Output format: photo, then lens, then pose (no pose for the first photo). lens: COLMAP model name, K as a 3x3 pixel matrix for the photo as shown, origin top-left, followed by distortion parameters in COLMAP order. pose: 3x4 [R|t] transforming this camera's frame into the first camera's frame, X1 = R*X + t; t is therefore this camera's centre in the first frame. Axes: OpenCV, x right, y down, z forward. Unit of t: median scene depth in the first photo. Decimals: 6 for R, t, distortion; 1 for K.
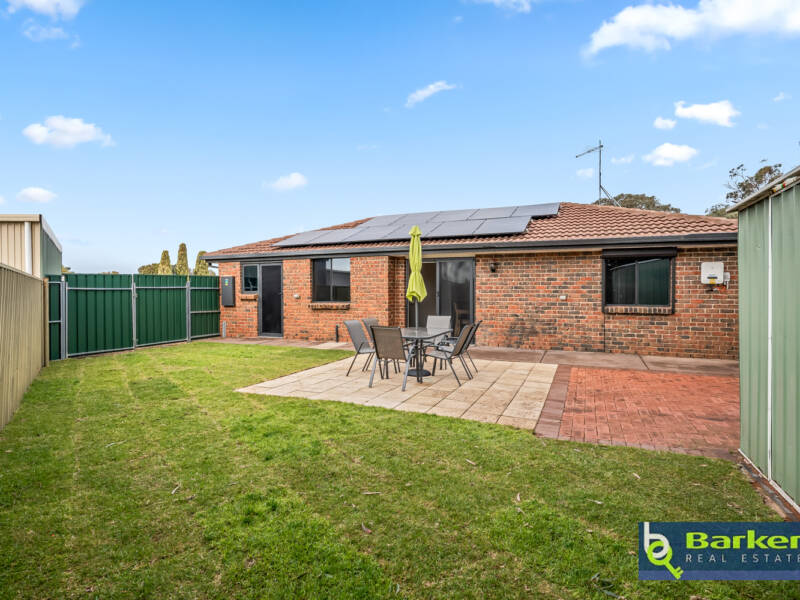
lens RADIAL K [[430.6, 0, 400.0], [0, 430.6, 300.0], [0, 0, 1]] dist [-0.000376, 0.000077]
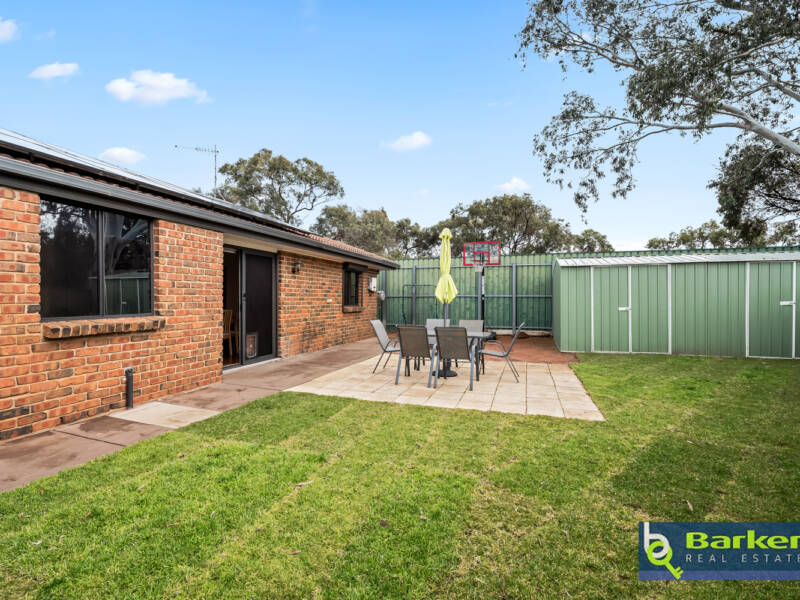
lens RADIAL K [[391.8, 0, 395.6], [0, 391.8, 297.5], [0, 0, 1]] dist [-0.006473, 0.000012]
pose [[-0.073327, 0.002257, 0.997305, -0.585315], [0.017342, 0.999849, -0.000987, -0.008737], [-0.997157, 0.017223, -0.073355, 0.799538]]
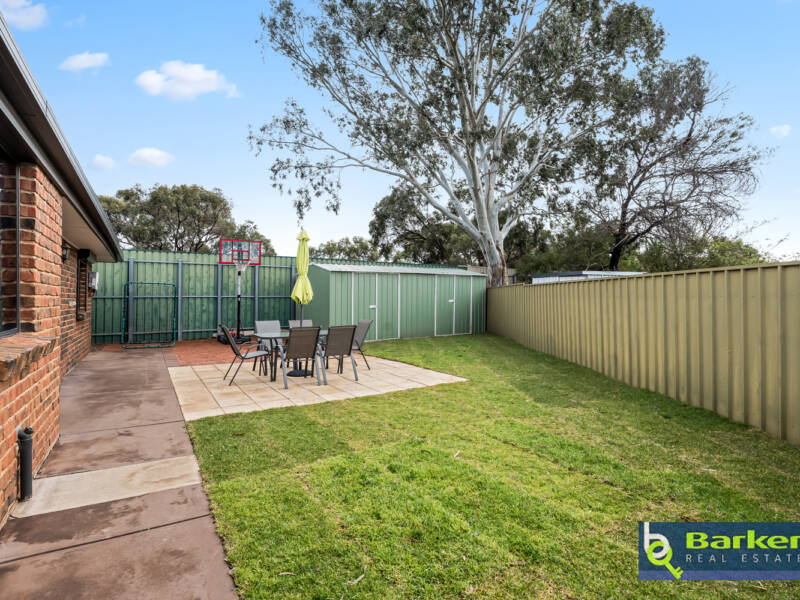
lens RADIAL K [[401.2, 0, 402.4], [0, 401.2, 295.7], [0, 0, 1]] dist [-0.003397, -0.000309]
pose [[-0.821561, 0.007287, 0.570074, -0.472285], [0.015442, 0.999836, 0.009475, -0.015733], [-0.569911, 0.016587, -0.821539, 1.116148]]
